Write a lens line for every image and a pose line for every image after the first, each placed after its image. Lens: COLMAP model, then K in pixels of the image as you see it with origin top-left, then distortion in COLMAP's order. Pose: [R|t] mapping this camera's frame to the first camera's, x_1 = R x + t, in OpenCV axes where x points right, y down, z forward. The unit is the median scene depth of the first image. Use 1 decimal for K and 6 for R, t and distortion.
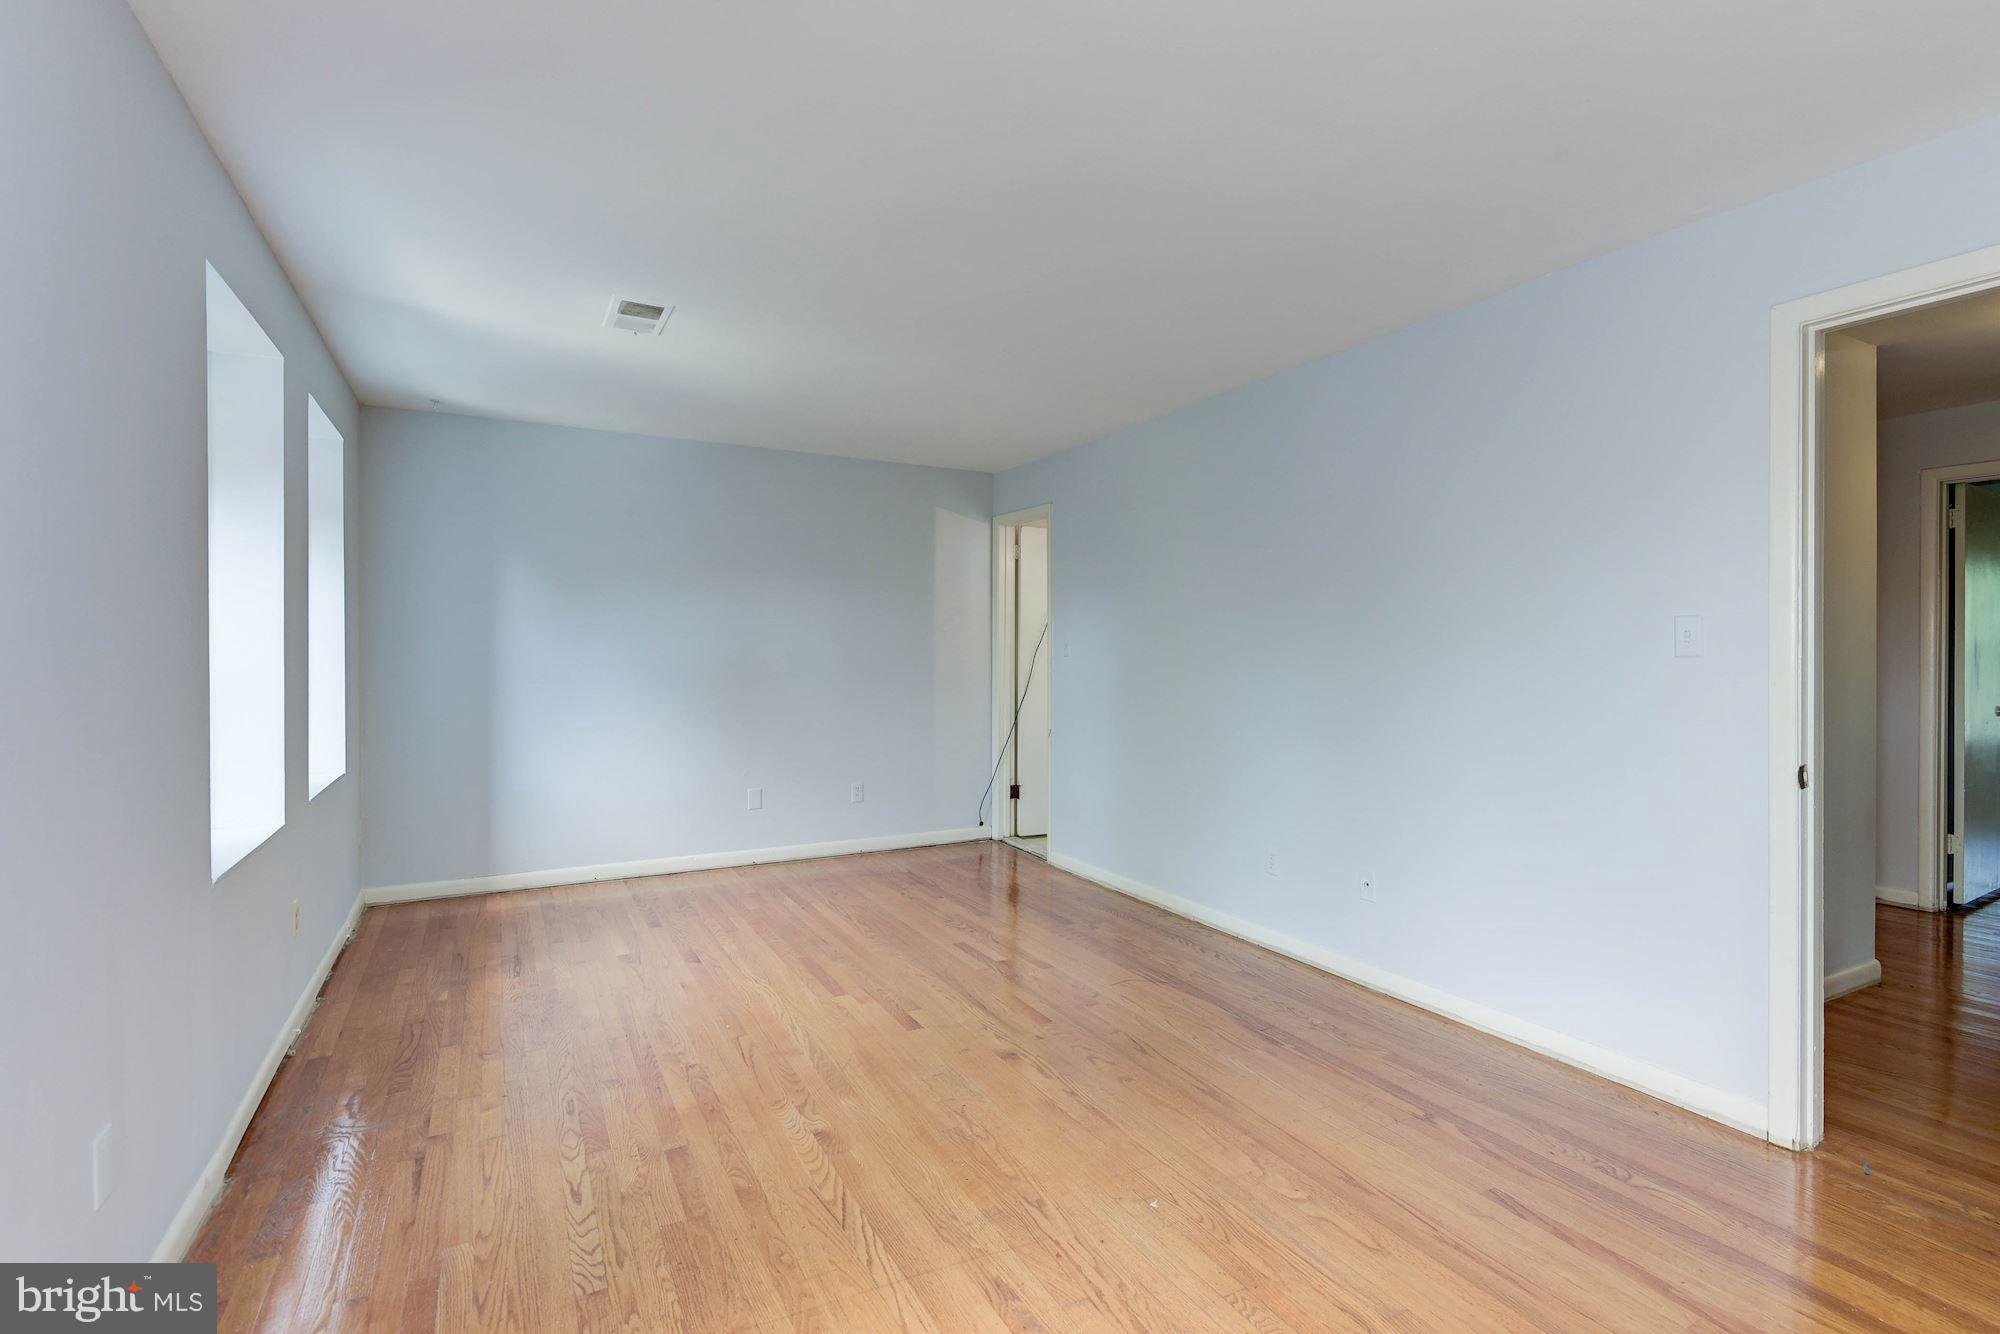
lens RADIAL K [[954.6, 0, 1009.2], [0, 954.6, 654.1], [0, 0, 1]] dist [0.018530, 0.000056]
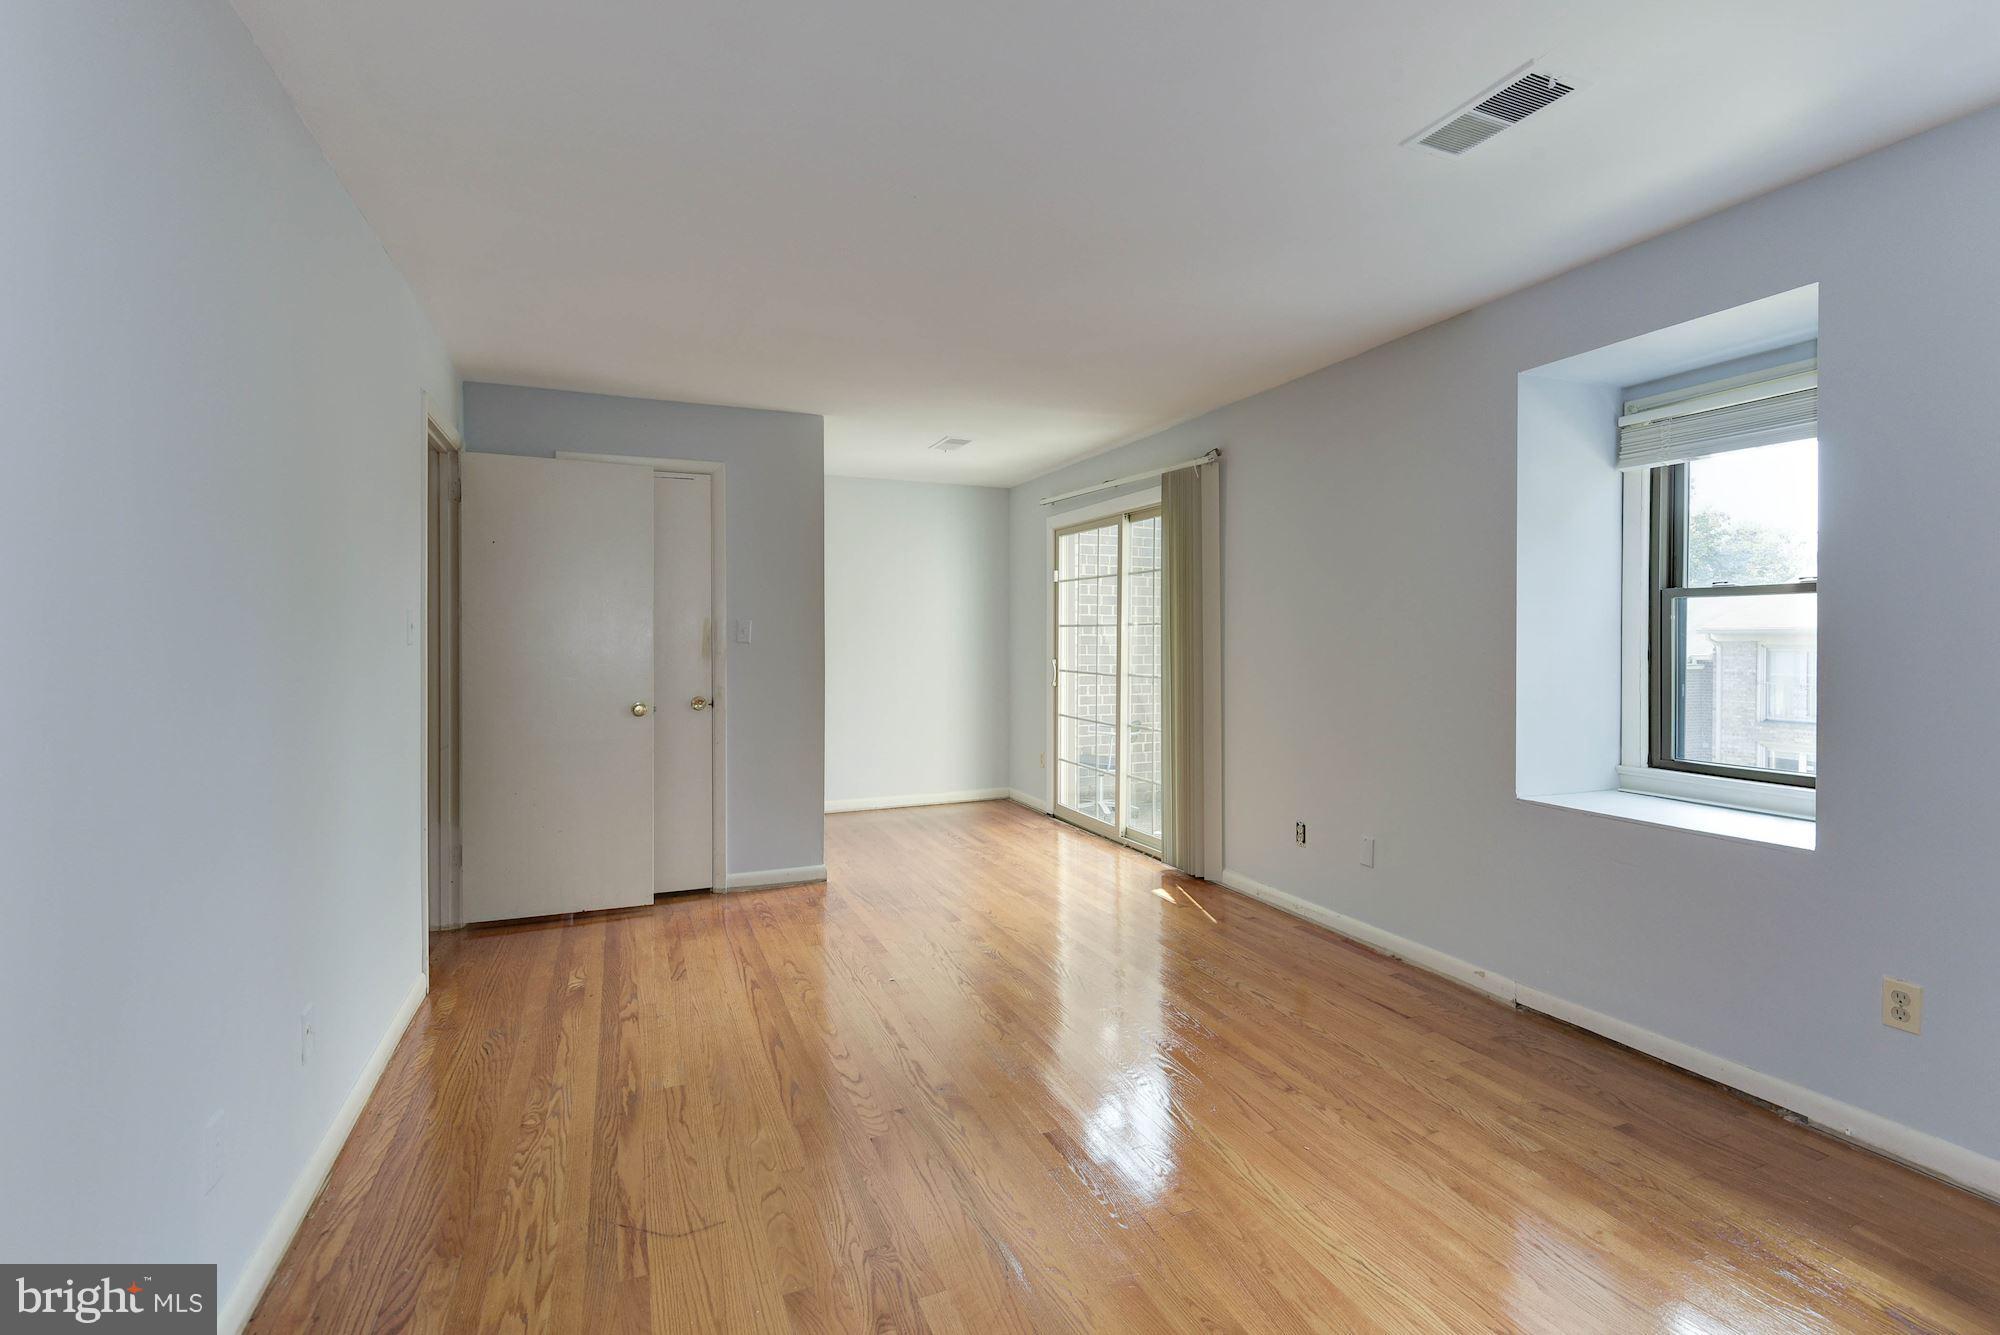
lens RADIAL K [[907.8, 0, 1002.2], [0, 907.8, 647.7], [0, 0, 1]] dist [-0.003906, -0.000902]
pose [[-0.994674, 0.002076, 0.103046, -0.146787], [0.003920, 0.999836, 0.017698, -0.012720], [-0.102993, 0.018008, -0.994519, 1.878484]]
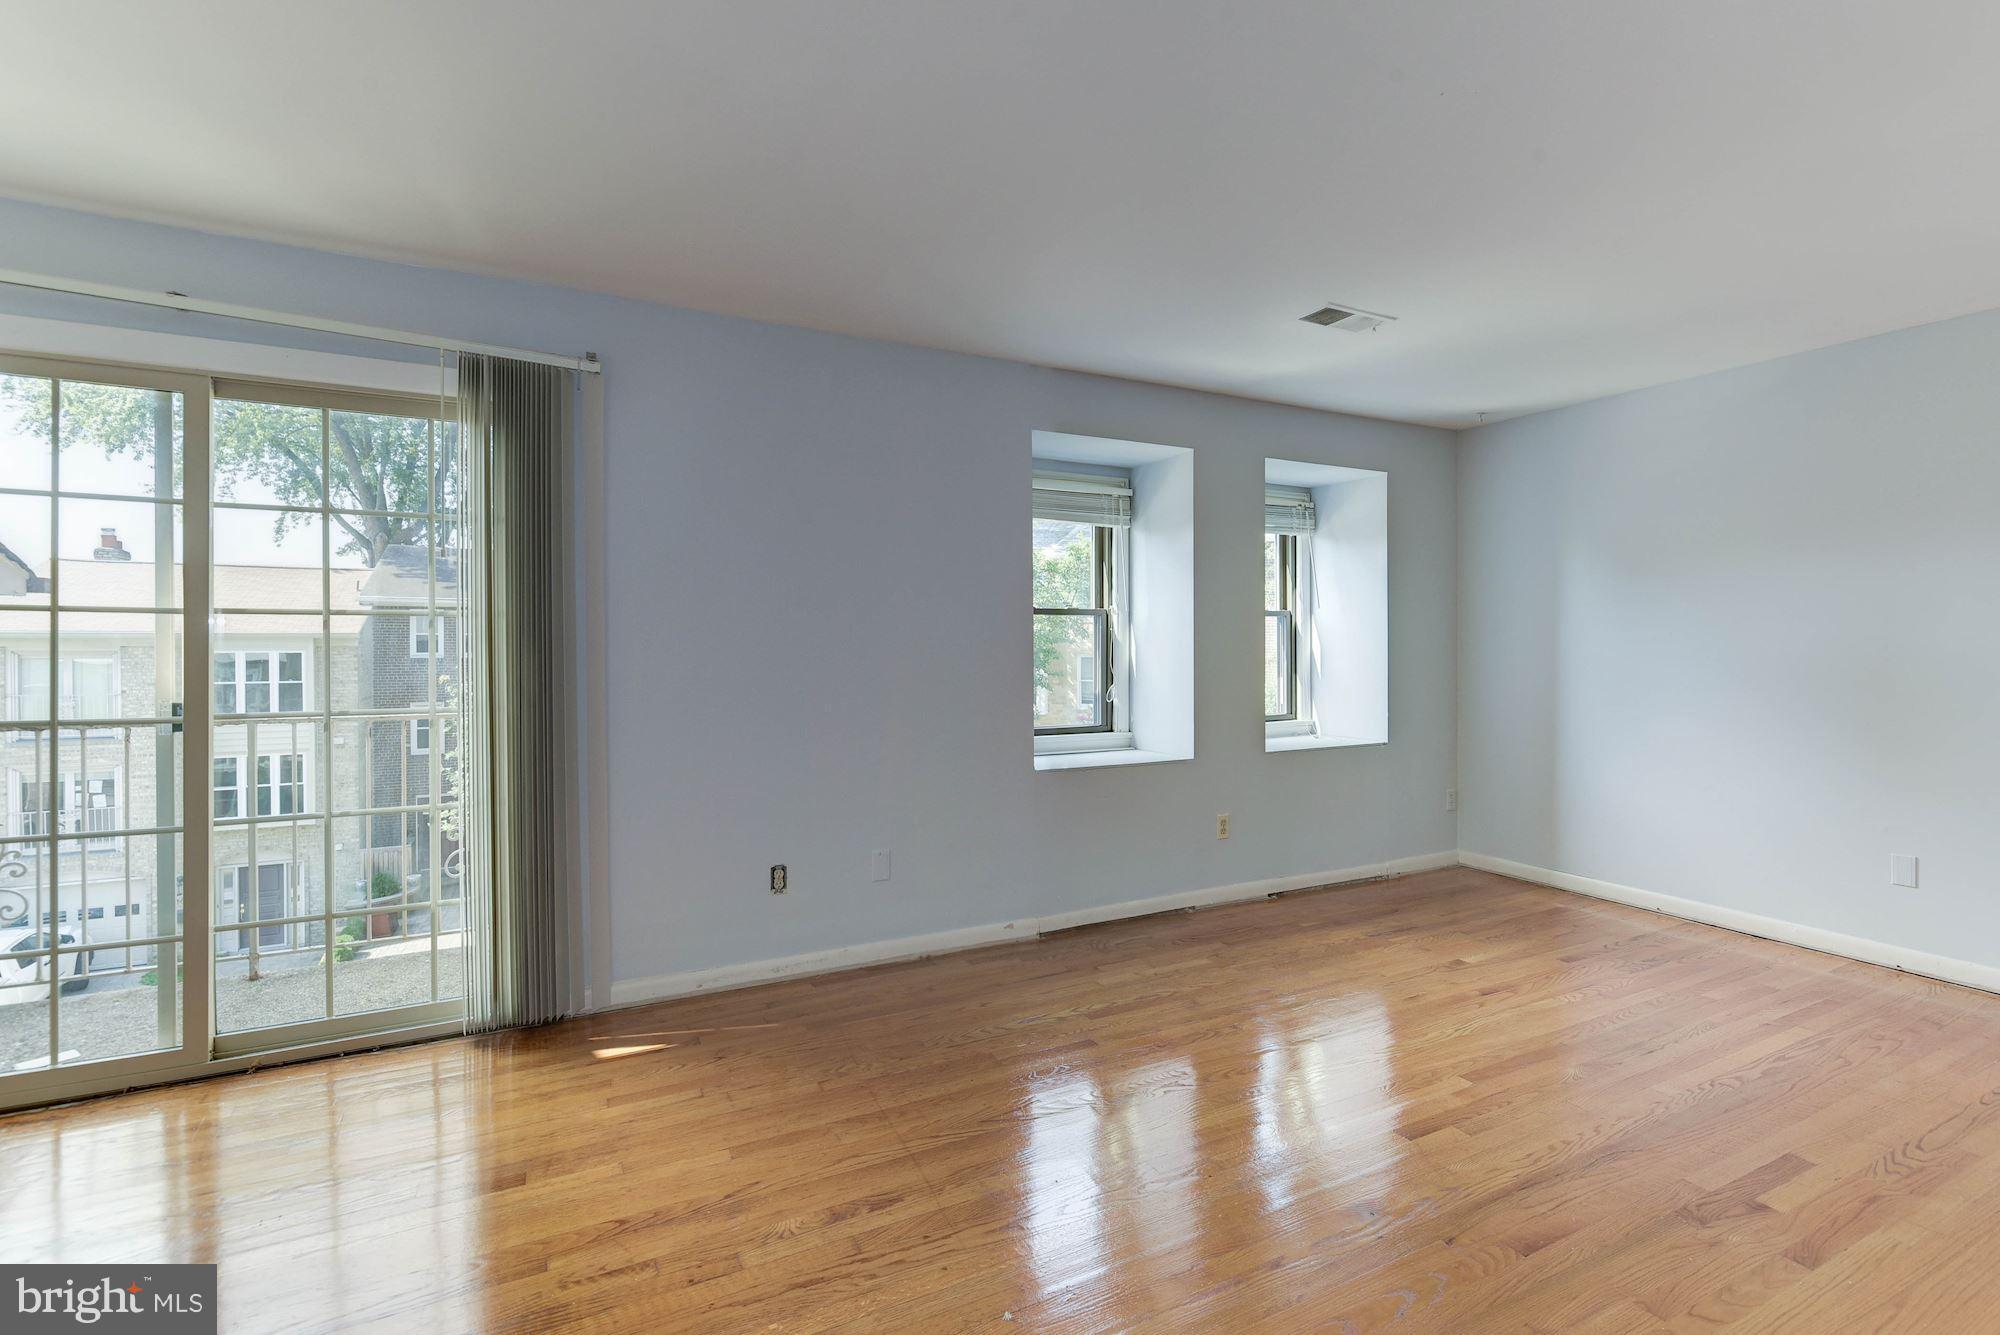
lens RADIAL K [[907.8, 0, 1010.7], [0, 907.8, 652.6], [0, 0, 1]] dist [-0.003906, -0.000902]
pose [[-0.019644, 0.008155, -0.999774, 0.684786], [-0.007124, 0.999940, 0.008296, 0.001651], [0.999782, 0.007285, -0.019585, 0.757774]]
